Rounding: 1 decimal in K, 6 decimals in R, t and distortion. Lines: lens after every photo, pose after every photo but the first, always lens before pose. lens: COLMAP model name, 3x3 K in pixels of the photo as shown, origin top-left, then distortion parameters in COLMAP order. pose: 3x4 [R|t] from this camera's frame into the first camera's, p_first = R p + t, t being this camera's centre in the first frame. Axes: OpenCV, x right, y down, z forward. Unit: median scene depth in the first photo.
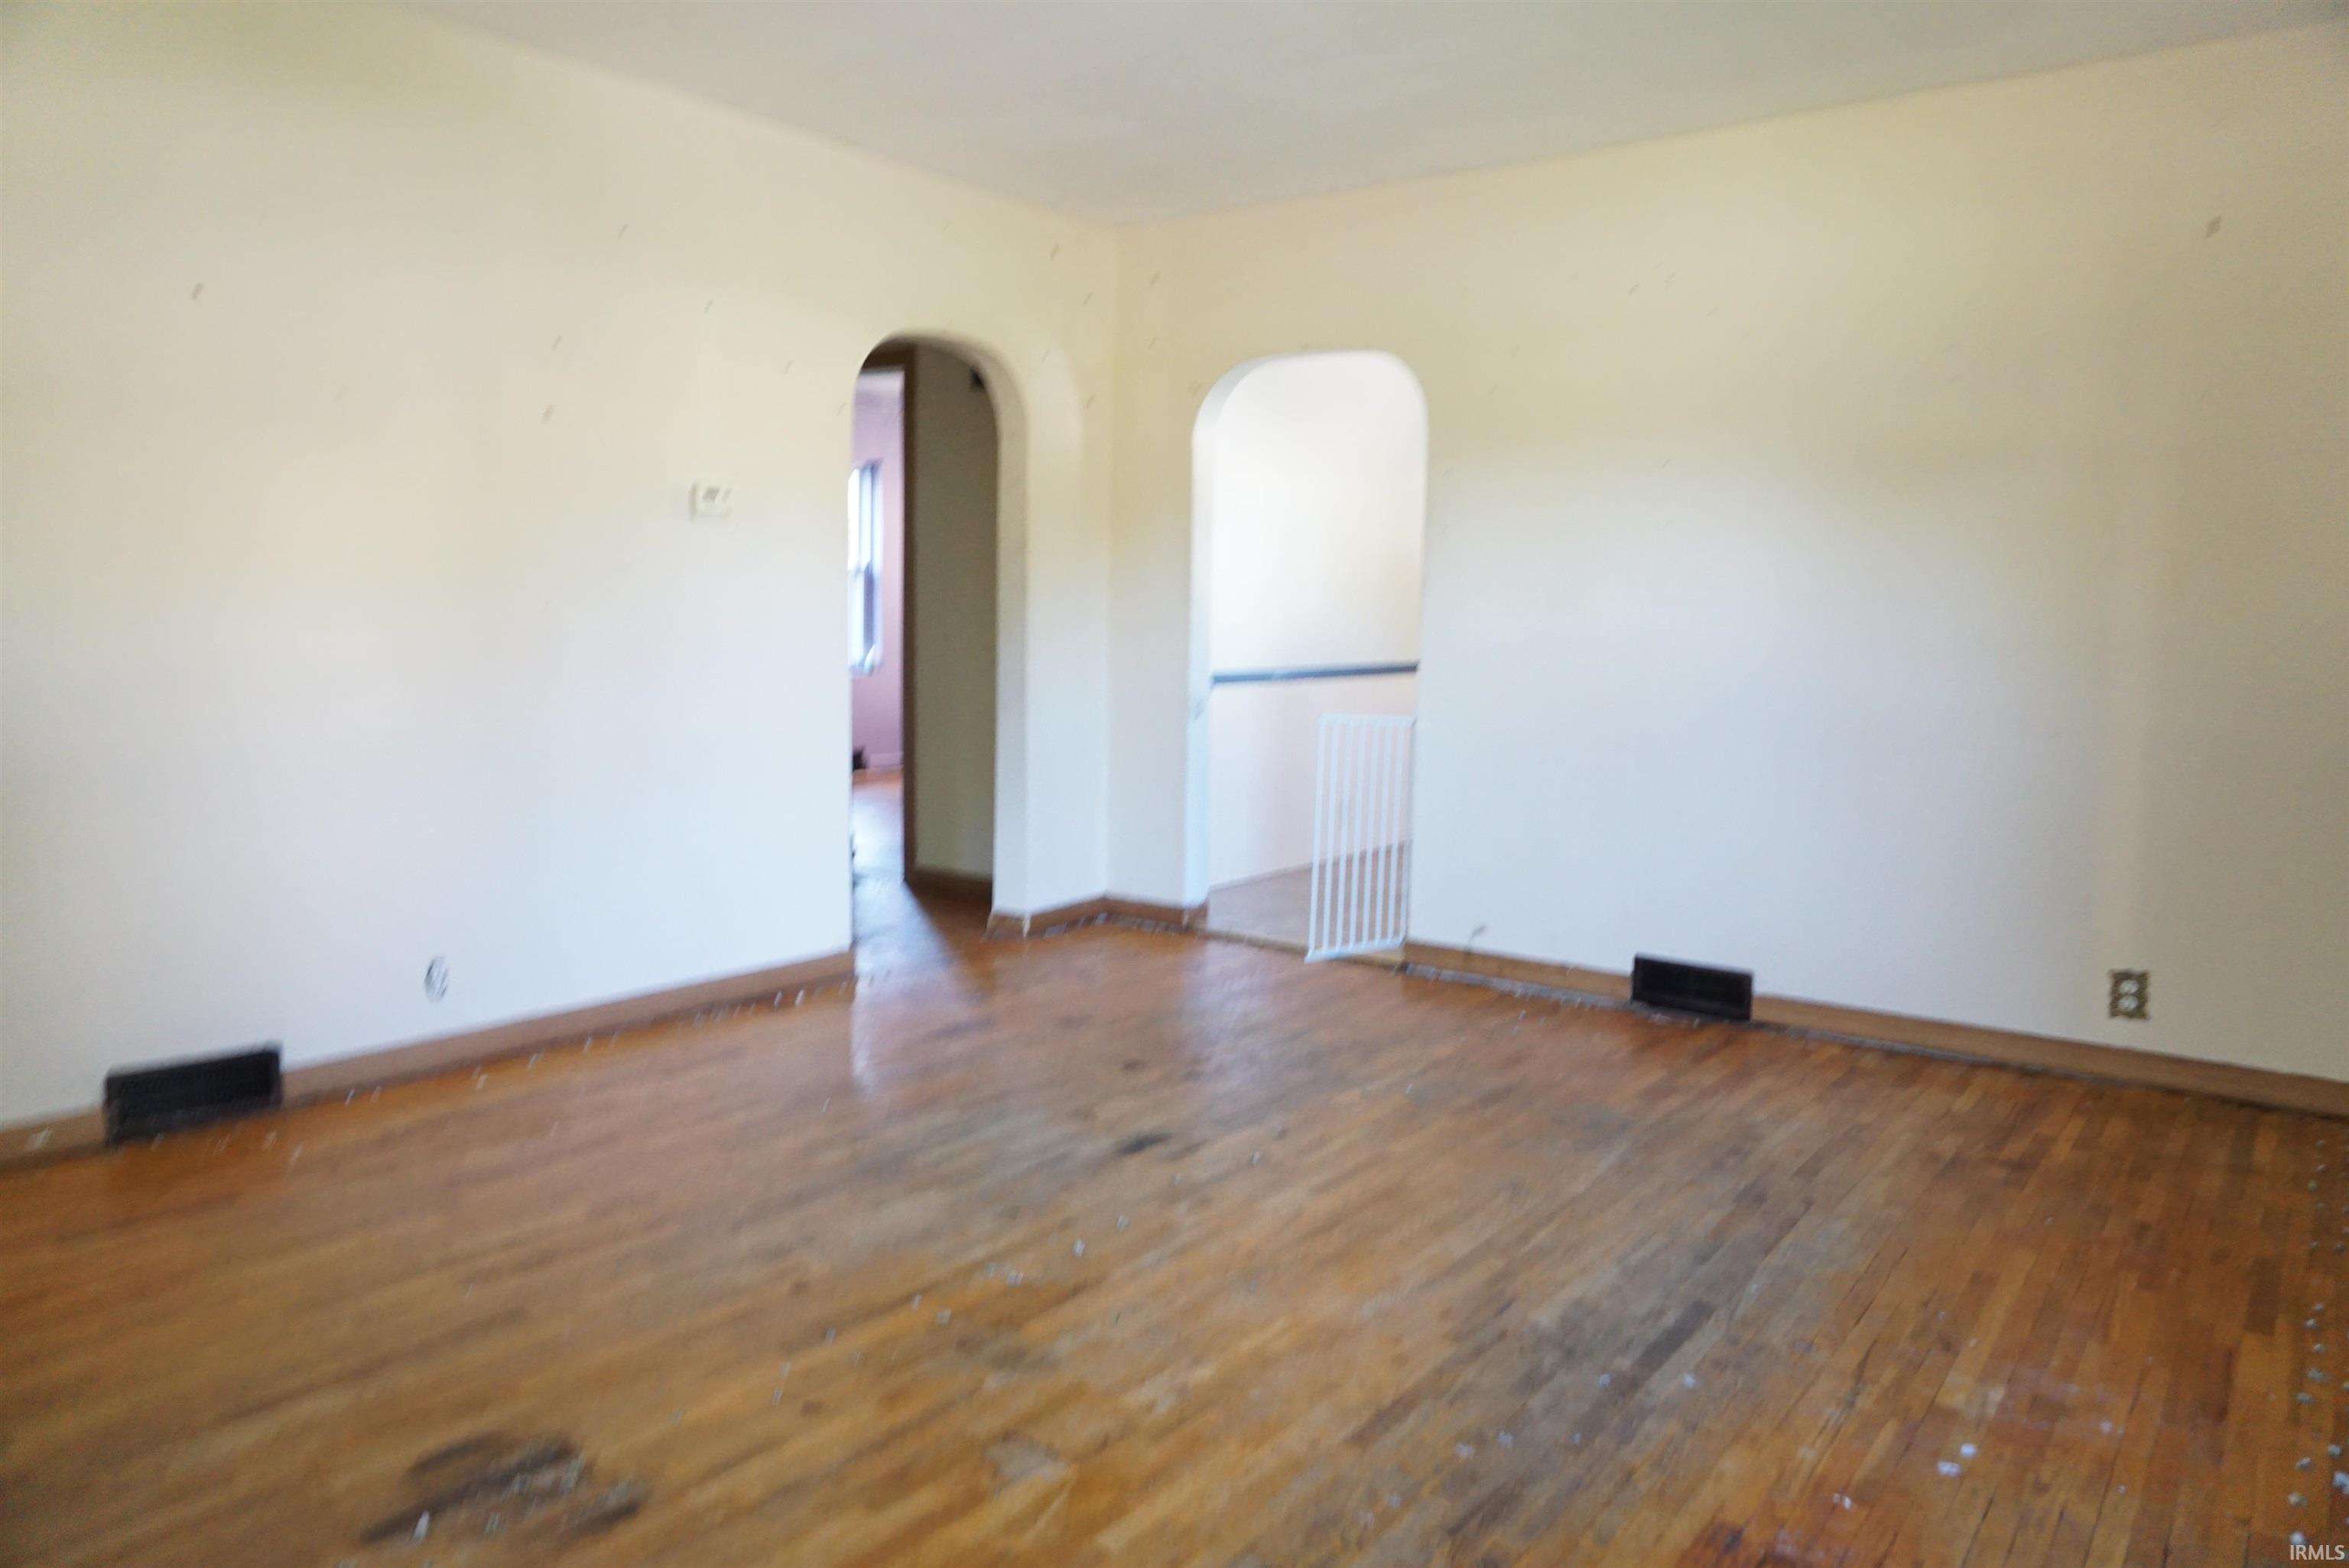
lens RADIAL K [[1562.0, 0, 1174.5], [0, 1562.0, 784.0], [0, 0, 1]] dist [-0.058237, 0.041230]
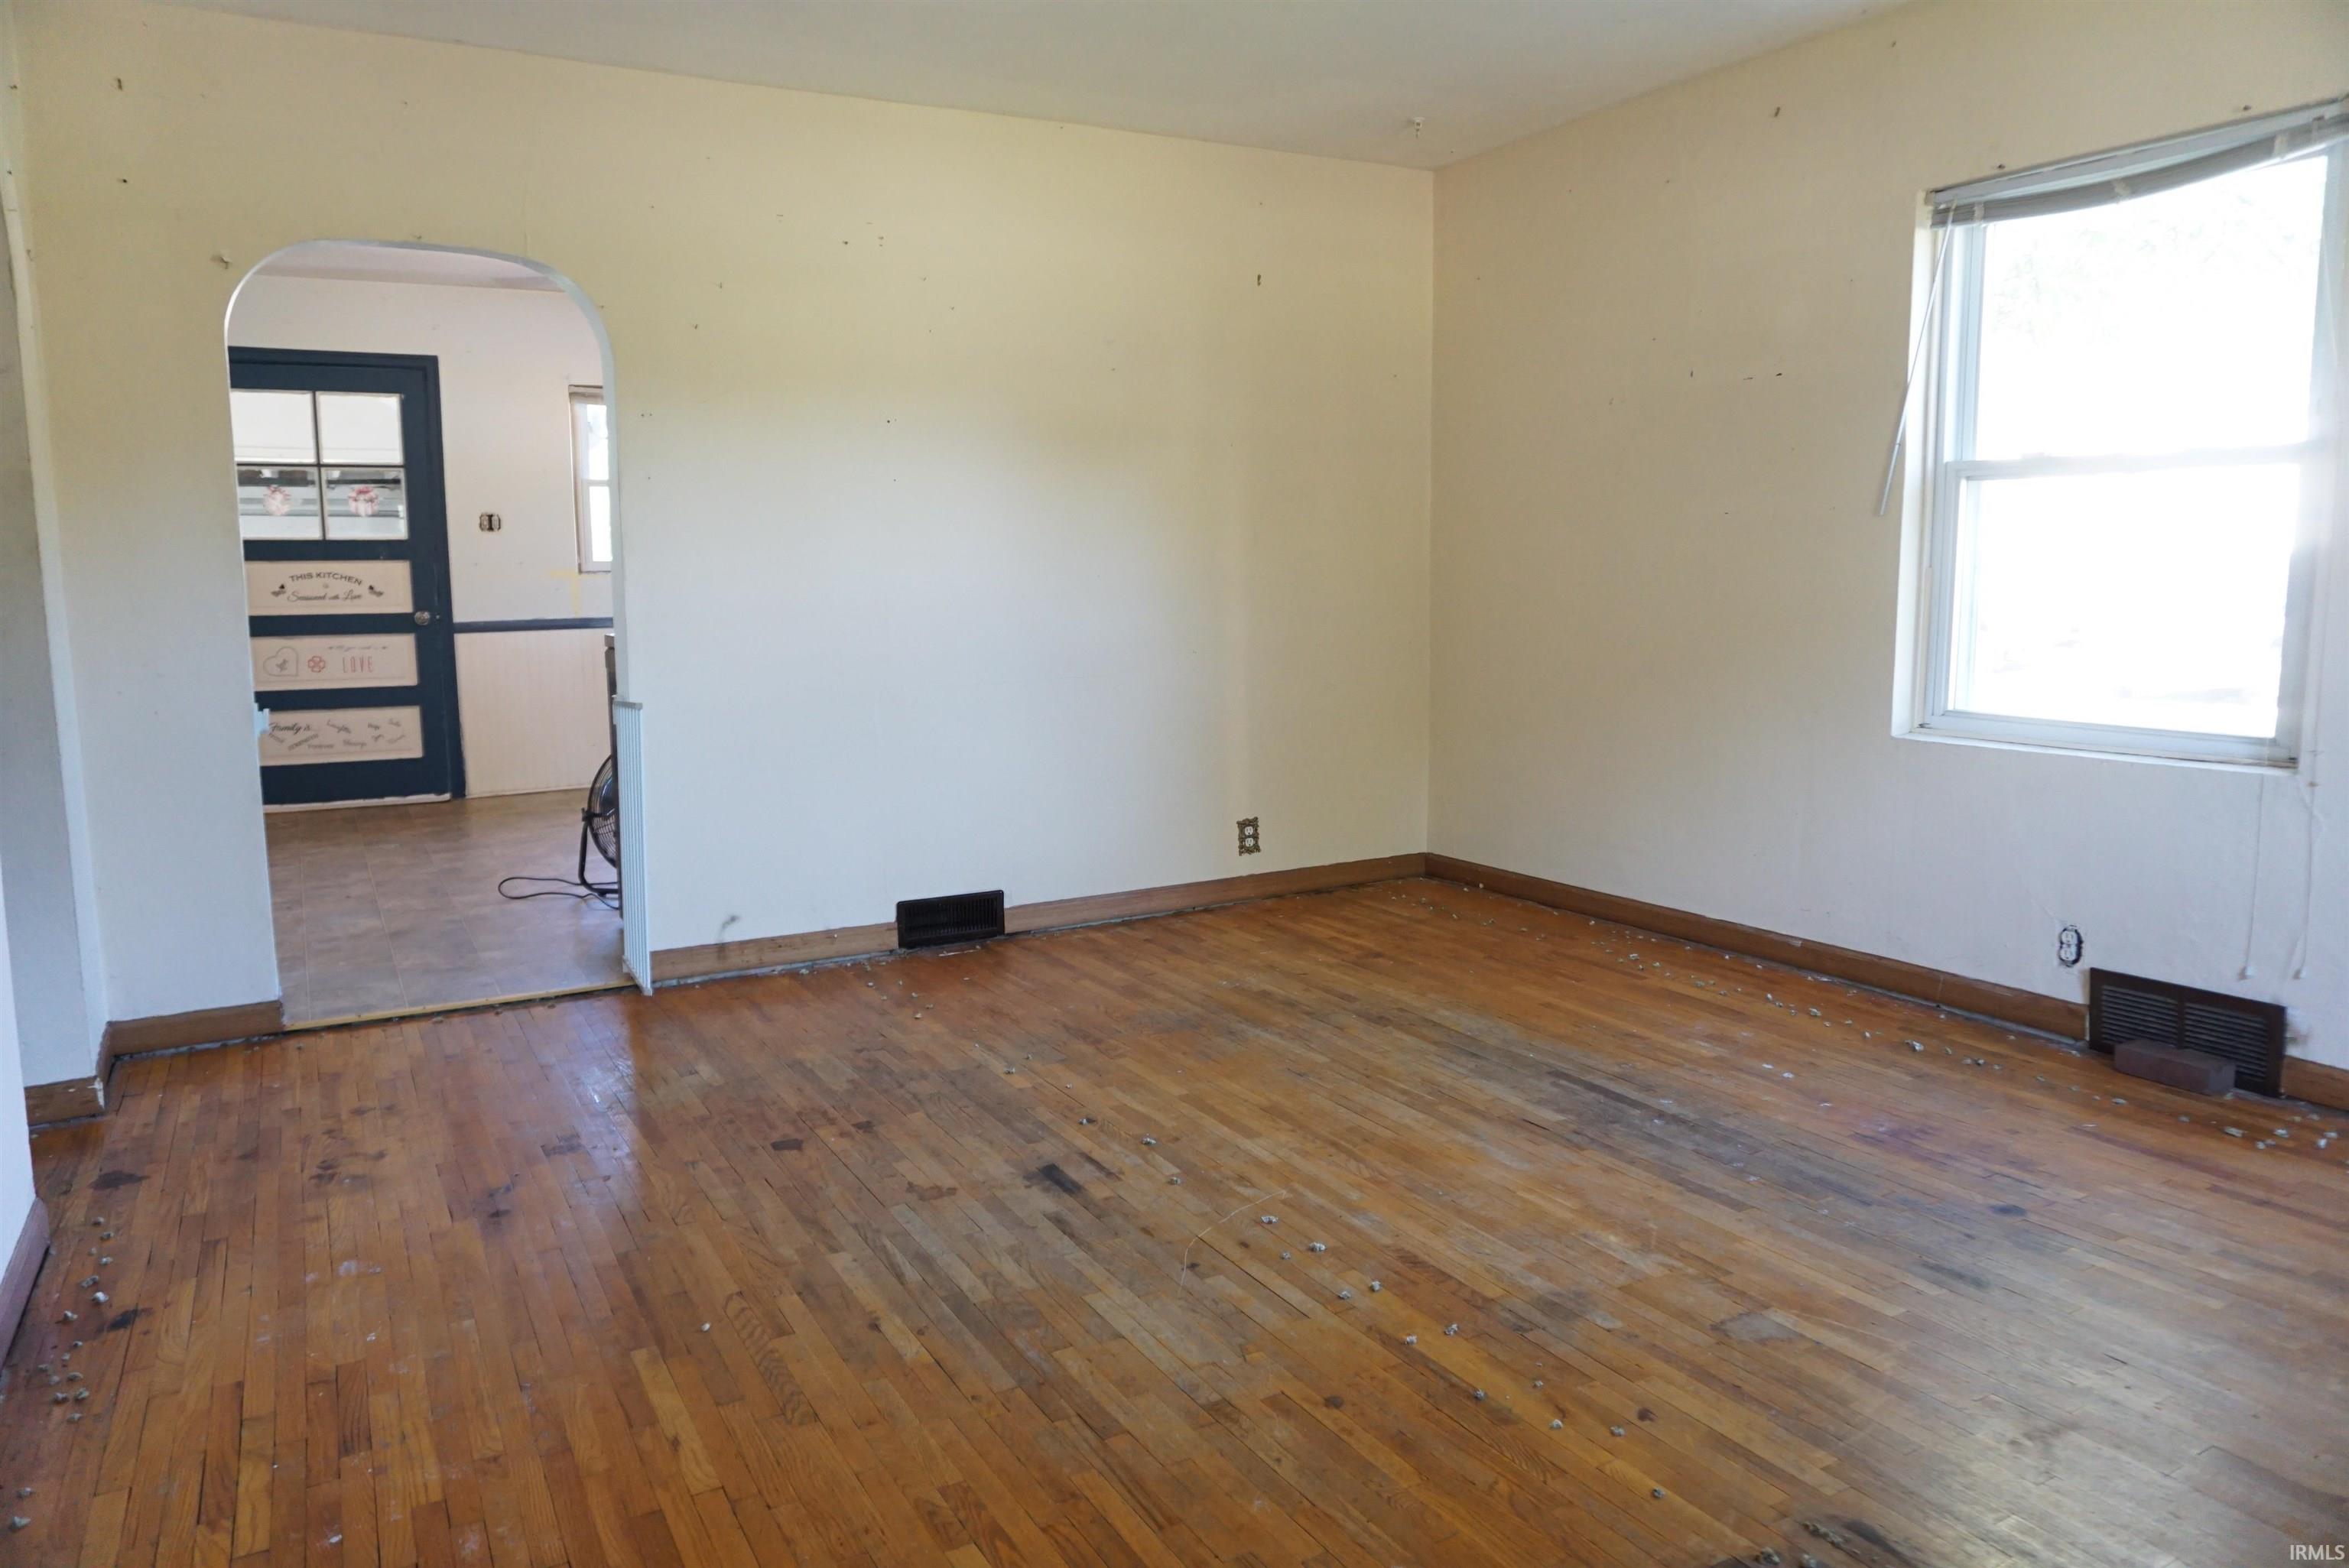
lens RADIAL K [[1562.0, 0, 1174.5], [0, 1562.0, 784.0], [0, 0, 1]] dist [-0.058237, 0.041230]
pose [[0.392952, -0.148177, 0.907542, -0.903074], [0.120364, 0.986729, 0.108991, -0.092622], [-0.911648, 0.066407, 0.405572, 0.669416]]
